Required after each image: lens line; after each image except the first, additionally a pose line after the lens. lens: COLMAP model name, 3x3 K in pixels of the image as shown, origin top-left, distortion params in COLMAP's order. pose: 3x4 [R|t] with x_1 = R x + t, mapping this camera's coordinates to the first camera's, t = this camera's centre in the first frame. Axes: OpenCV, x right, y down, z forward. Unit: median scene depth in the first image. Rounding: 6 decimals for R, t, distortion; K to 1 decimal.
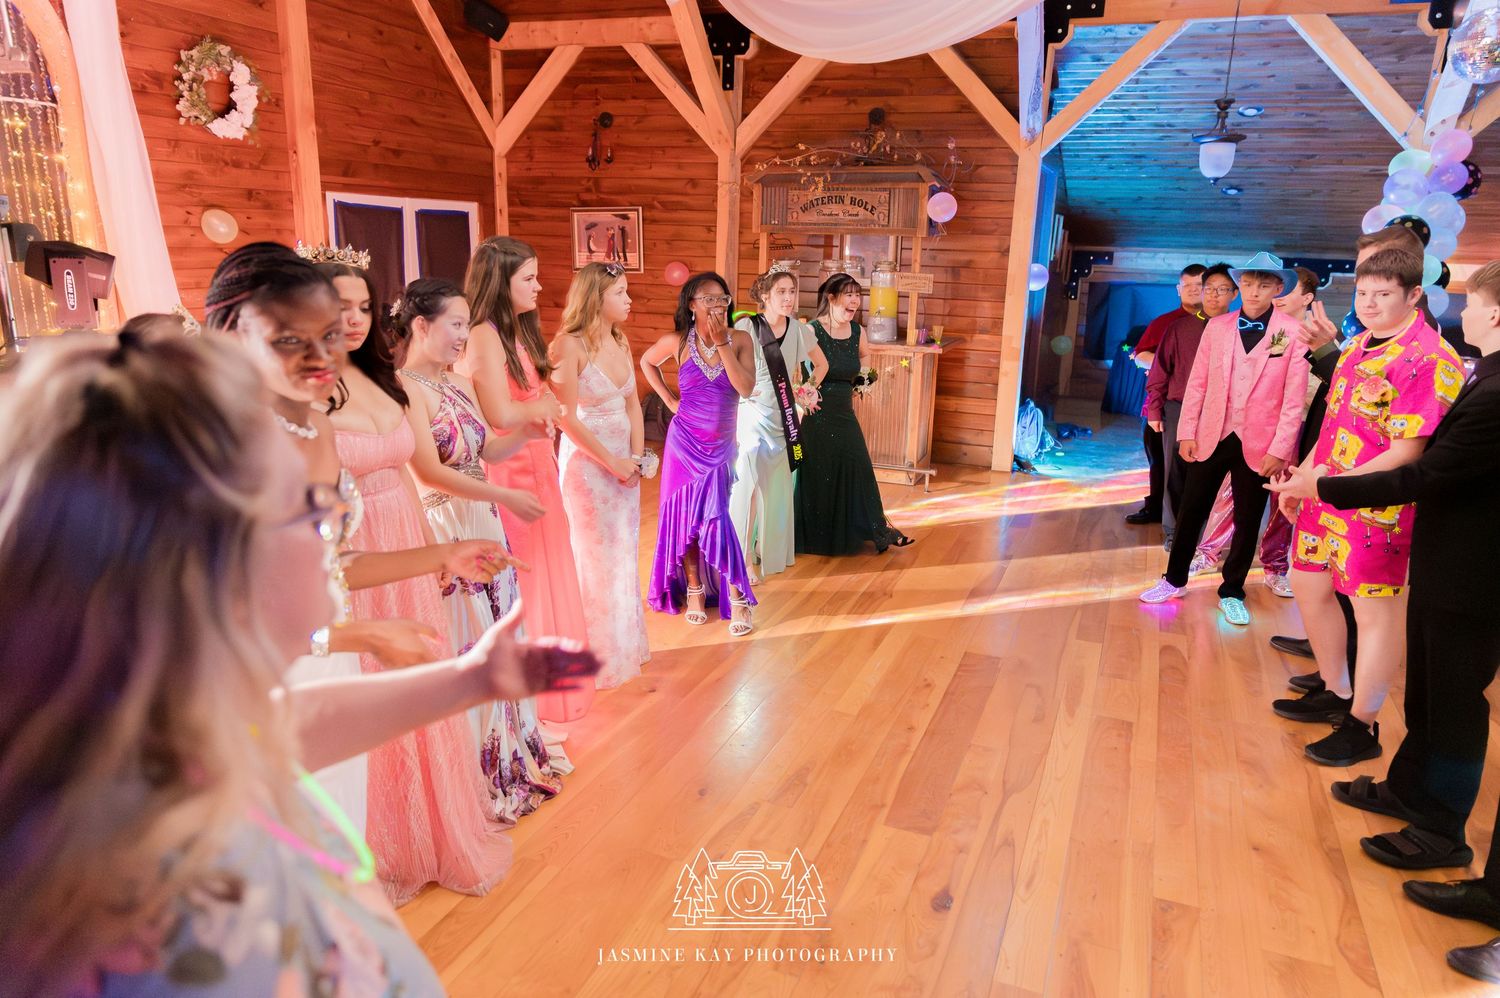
lens RADIAL K [[995.9, 0, 745.9], [0, 995.9, 496.9], [0, 0, 1]] dist [-0.011608, 0.012082]
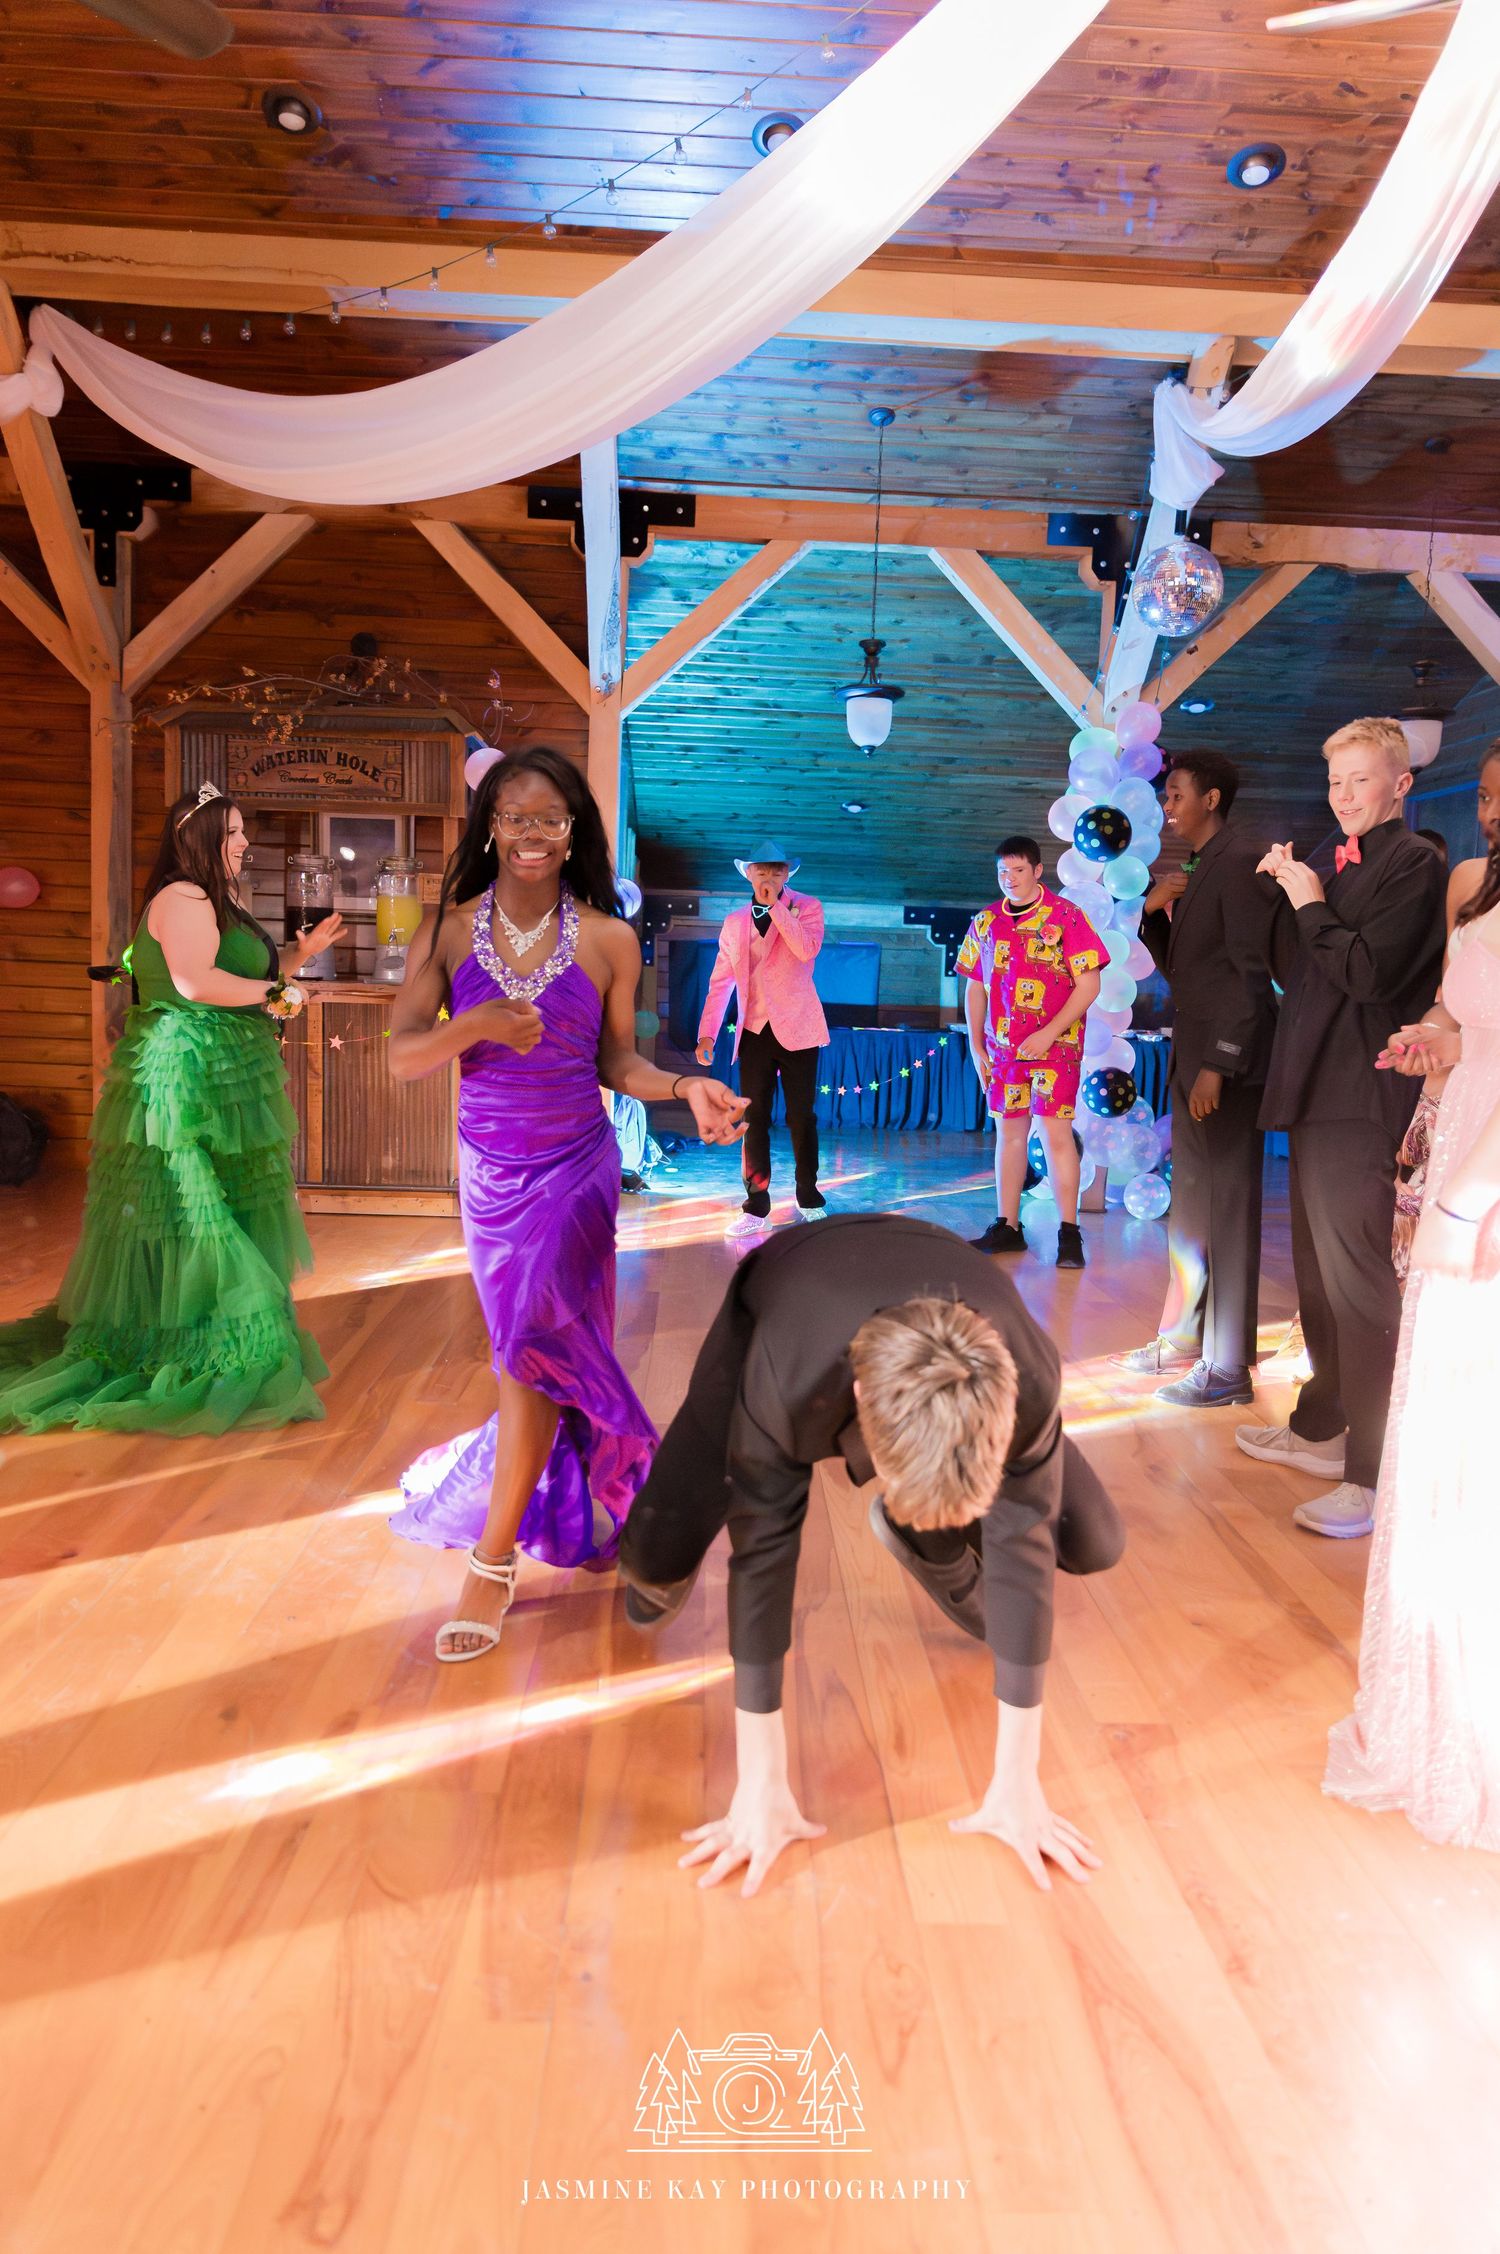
lens RADIAL K [[1496.4, 0, 755.3], [0, 1496.4, 1108.3], [0, 0, 1]] dist [-0.011608, 0.012082]
pose [[0.913992, -0.033761, 0.404326, -0.036260], [0.090334, 0.988452, -0.121667, 0.047511], [-0.395549, 0.147727, 0.906487, 0.084167]]
